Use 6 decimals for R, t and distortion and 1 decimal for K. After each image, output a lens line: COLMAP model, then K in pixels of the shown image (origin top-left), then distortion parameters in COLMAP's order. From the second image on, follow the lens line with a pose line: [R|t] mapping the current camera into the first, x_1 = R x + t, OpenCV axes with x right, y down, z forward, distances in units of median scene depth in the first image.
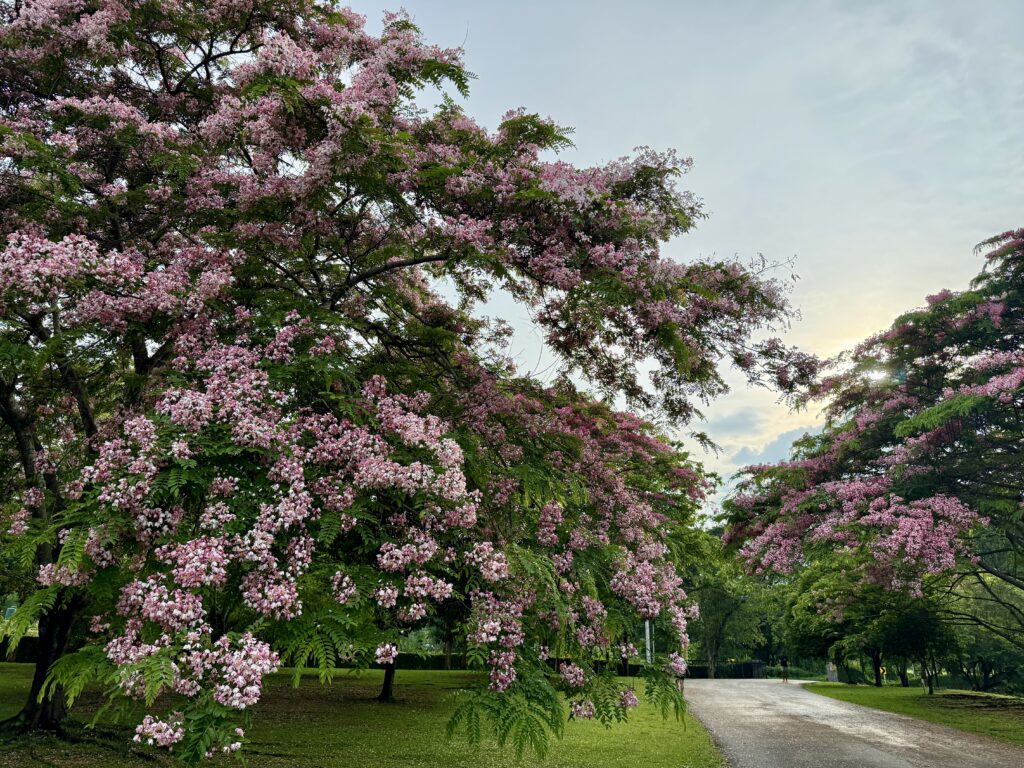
lens RADIAL K [[734.6, 0, 512.0], [0, 734.6, 384.0], [0, 0, 1]] dist [0.012932, -0.001028]
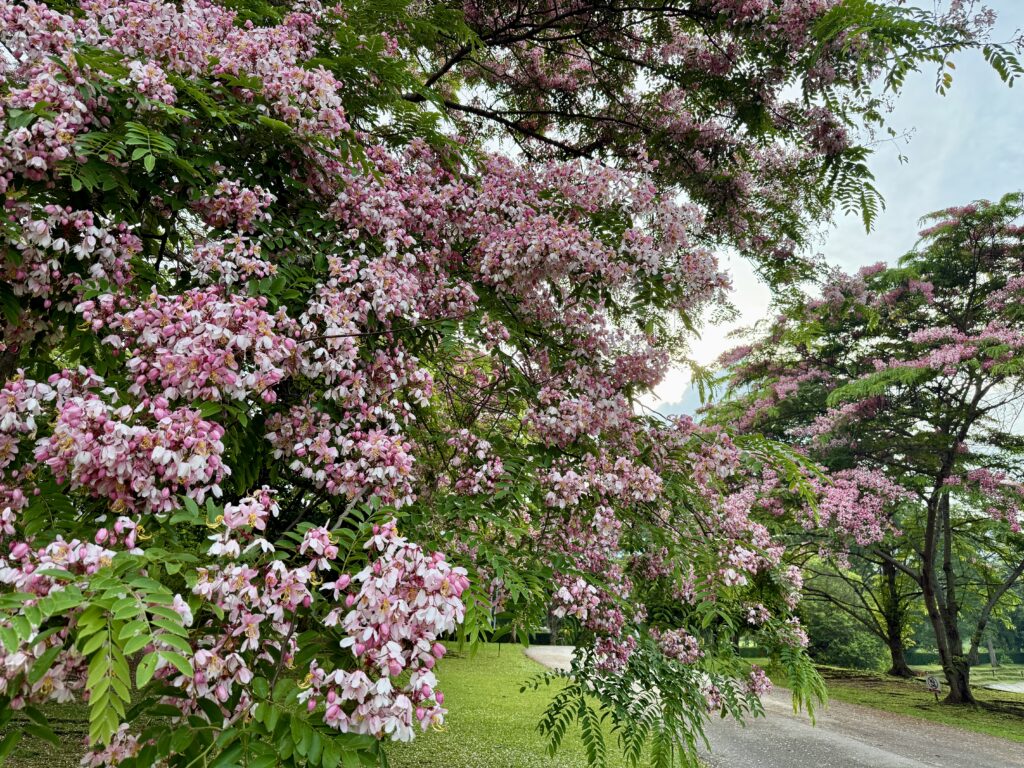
lens RADIAL K [[734.6, 0, 512.0], [0, 734.6, 384.0], [0, 0, 1]] dist [0.012932, -0.001028]
pose [[0.973890, 0.091848, 0.207611, -0.319927], [-0.100284, 0.994493, 0.030457, 0.215579], [-0.203670, -0.050482, 0.977737, 0.546414]]
